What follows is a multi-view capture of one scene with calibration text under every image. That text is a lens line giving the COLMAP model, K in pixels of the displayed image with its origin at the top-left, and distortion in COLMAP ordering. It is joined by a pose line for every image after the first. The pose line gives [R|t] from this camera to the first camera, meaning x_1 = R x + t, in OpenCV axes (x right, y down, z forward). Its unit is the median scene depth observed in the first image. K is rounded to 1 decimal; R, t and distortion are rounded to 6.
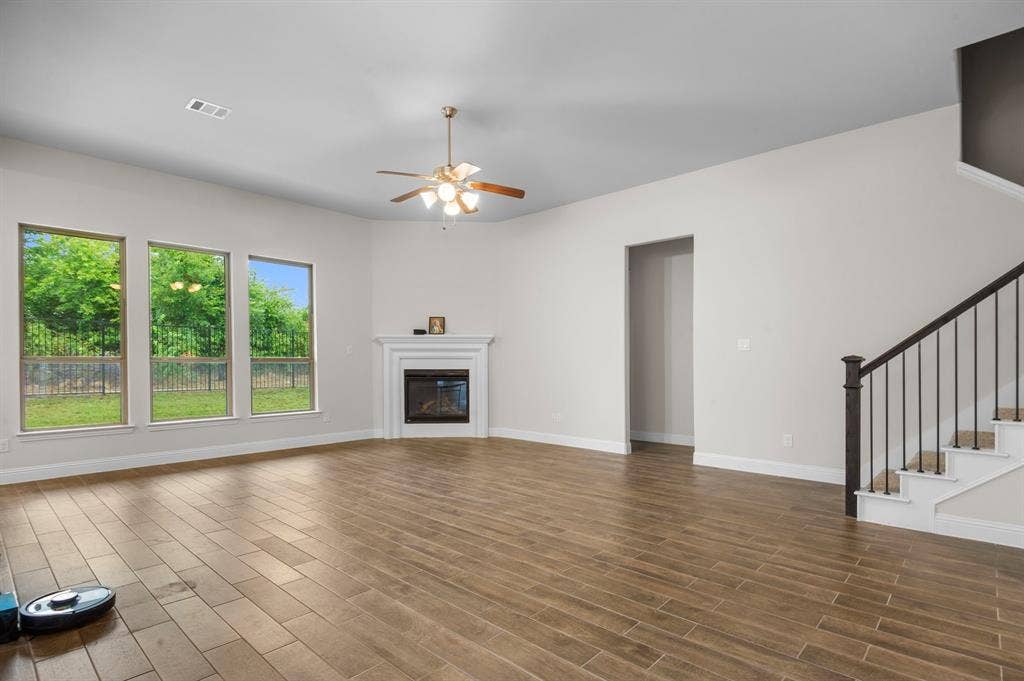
lens RADIAL K [[503.1, 0, 530.0], [0, 503.1, 362.2], [0, 0, 1]] dist [0.023460, -0.021351]
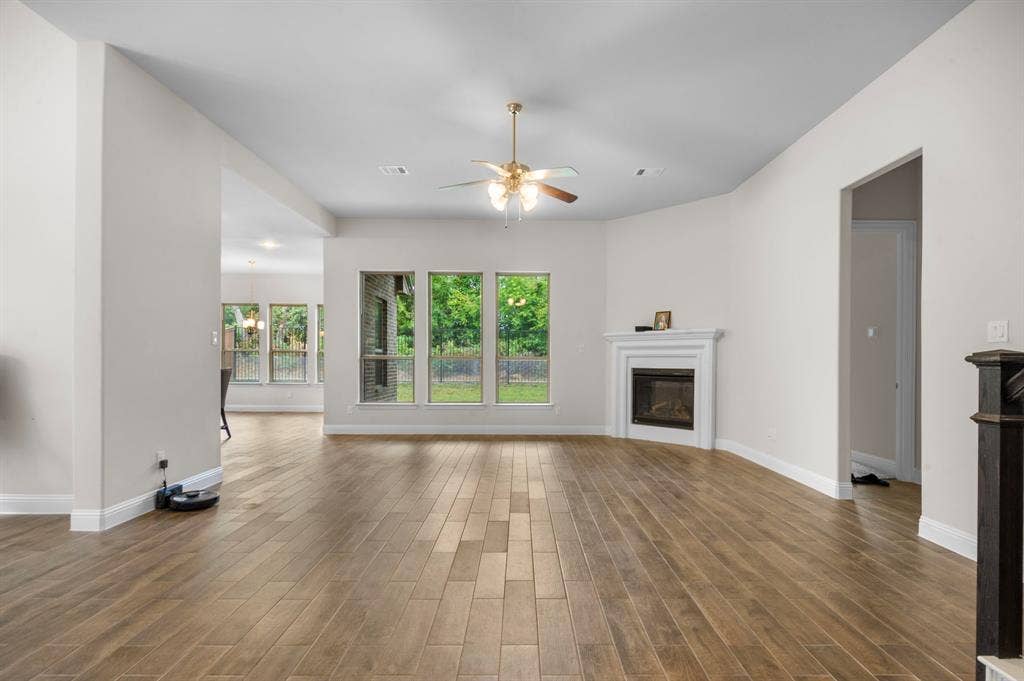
lens RADIAL K [[503.1, 0, 522.1], [0, 503.1, 362.1], [0, 0, 1]] dist [0.023460, -0.021351]
pose [[0.677031, 0.007098, -0.735920, 0.326909], [-0.004586, 0.999975, 0.005427, -0.001406], [0.735940, -0.000300, 0.677046, 0.189002]]
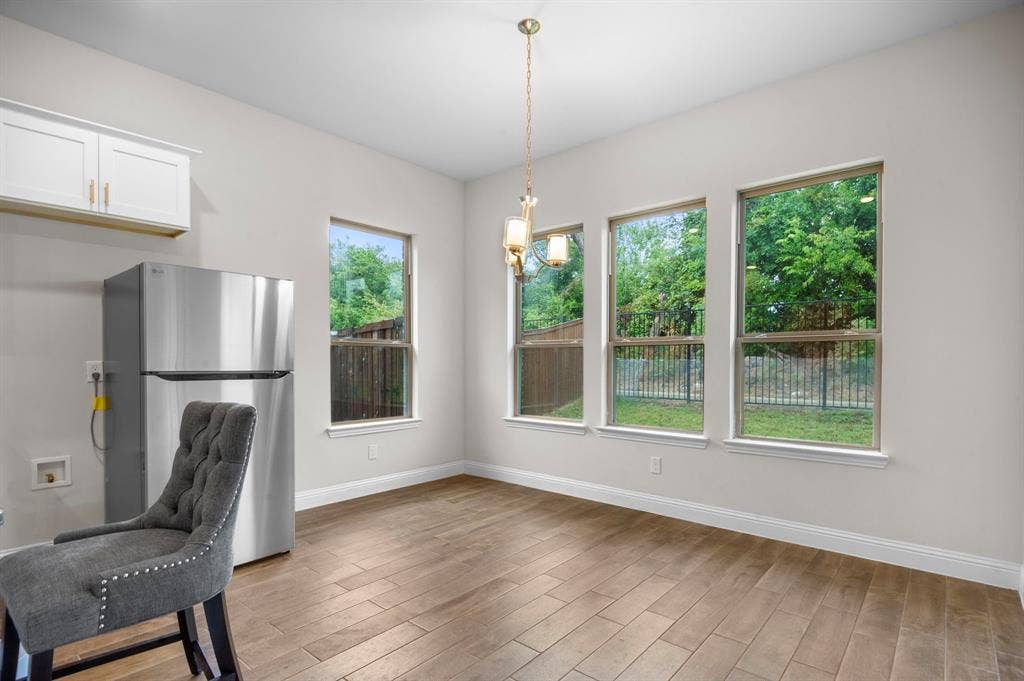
lens RADIAL K [[503.1, 0, 525.5], [0, 503.1, 374.6], [0, 0, 1]] dist [0.023460, -0.021351]
pose [[0.031963, 0.022061, -0.999246, -0.680775], [0.003821, 0.999746, 0.022195, 0.000870], [0.999482, -0.004528, 0.031870, 0.529776]]
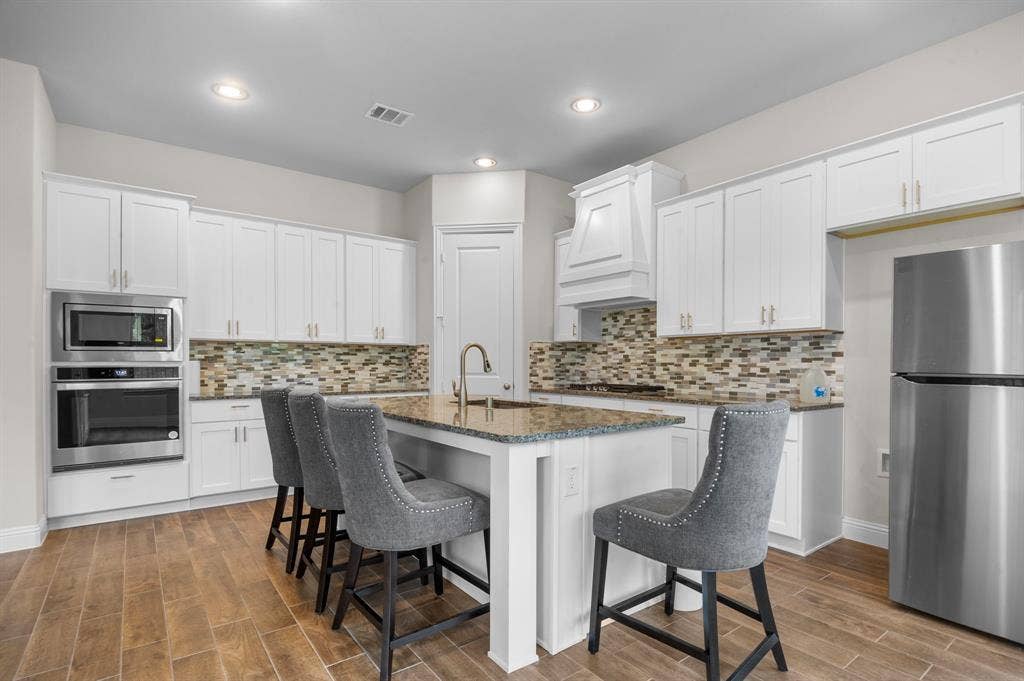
lens RADIAL K [[503.1, 0, 527.1], [0, 503.1, 368.8], [0, 0, 1]] dist [0.023460, -0.021351]
pose [[-0.983426, -0.004994, 0.181242, -0.846303], [-0.003566, 0.999960, 0.008208, 0.001594], [-0.181276, 0.007426, -0.983404, 0.642871]]
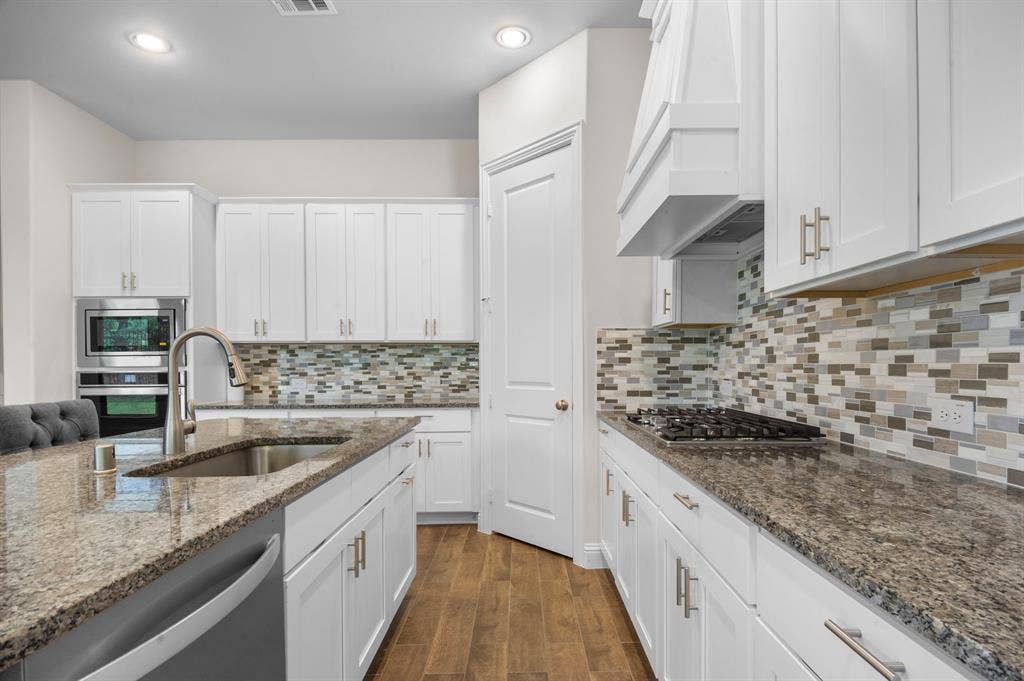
lens RADIAL K [[503.1, 0, 524.9], [0, 503.1, 376.3], [0, 0, 1]] dist [0.023460, -0.021351]
pose [[-0.673936, -0.014711, 0.738643, -0.968945], [0.000379, 0.999795, 0.020258, -0.000479], [-0.738790, 0.013933, -0.673792, 0.297061]]
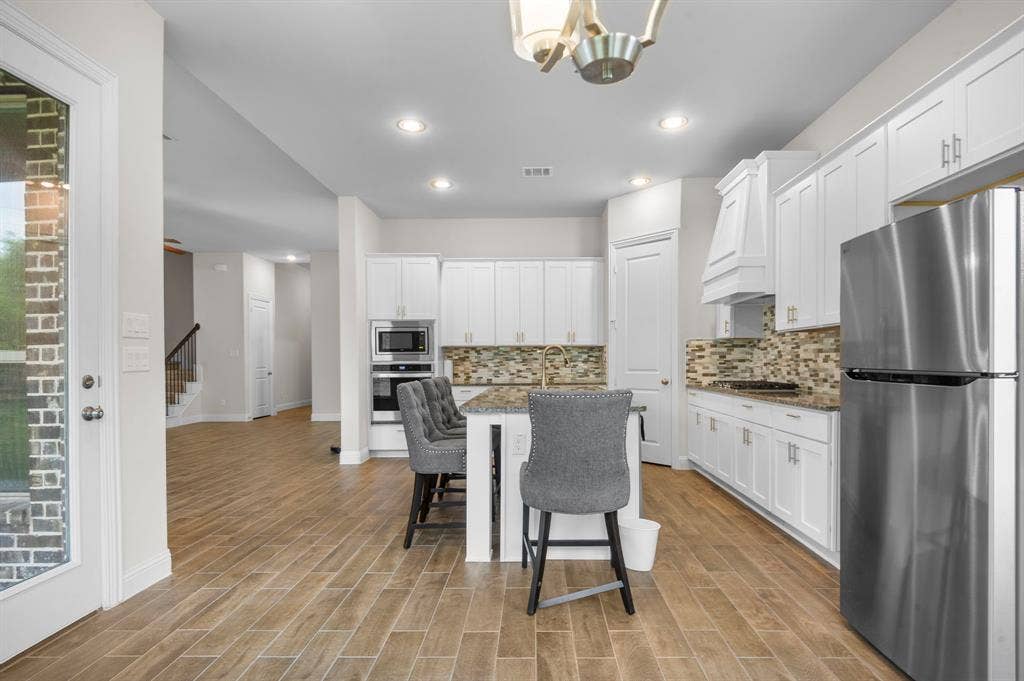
lens RADIAL K [[503.1, 0, 535.7], [0, 503.1, 373.3], [0, 0, 1]] dist [0.023460, -0.021351]
pose [[-0.667222, -0.015179, 0.744705, -1.103908], [0.001581, 0.999761, 0.021794, 0.002302], [-0.744858, 0.015719, -0.667038, 0.614927]]
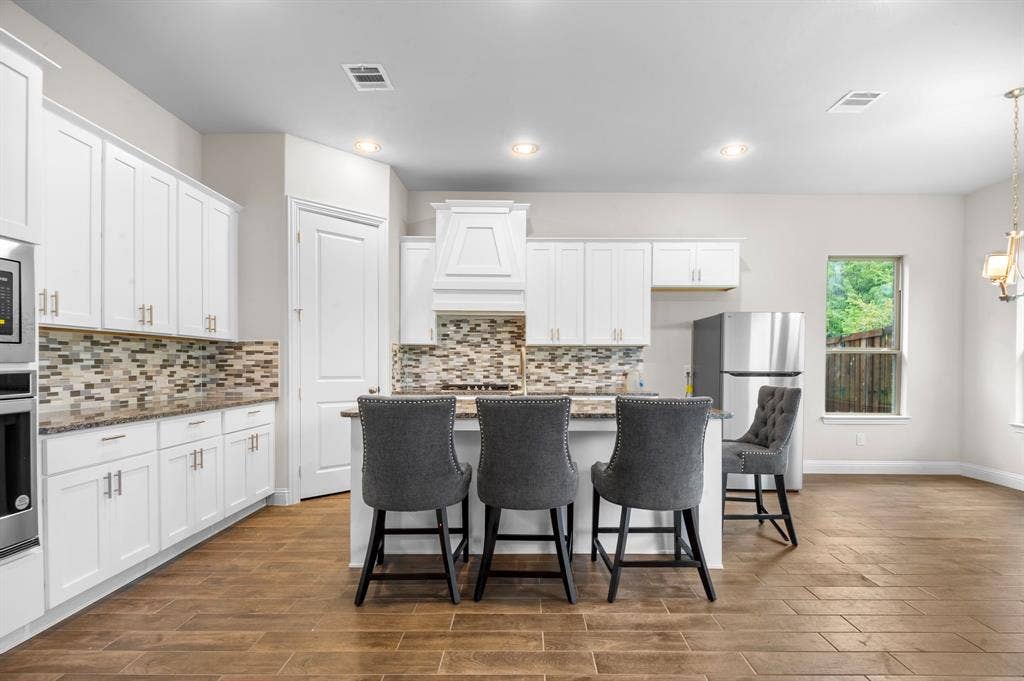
lens RADIAL K [[503.1, 0, 525.3], [0, 503.1, 372.6], [0, 0, 1]] dist [0.023460, -0.021351]
pose [[-0.743559, 0.004645, -0.668654, -0.437544], [-0.003757, 0.999931, 0.011123, 0.000892], [0.668660, 0.010783, -0.743490, 0.585840]]
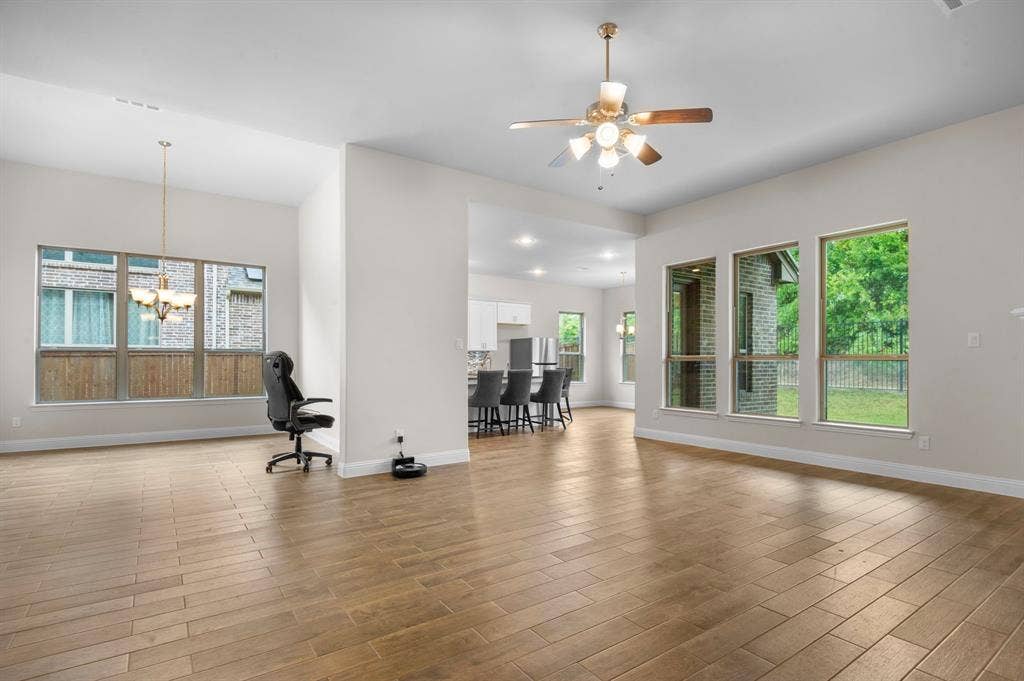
lens RADIAL K [[503.1, 0, 530.1], [0, 503.1, 361.5], [0, 0, 1]] dist [0.023460, -0.021351]
pose [[-0.207626, 0.001685, -0.978207, 0.341051], [0.001334, 0.999998, 0.001439, -0.000653], [0.978207, -0.001006, -0.207628, 0.580076]]
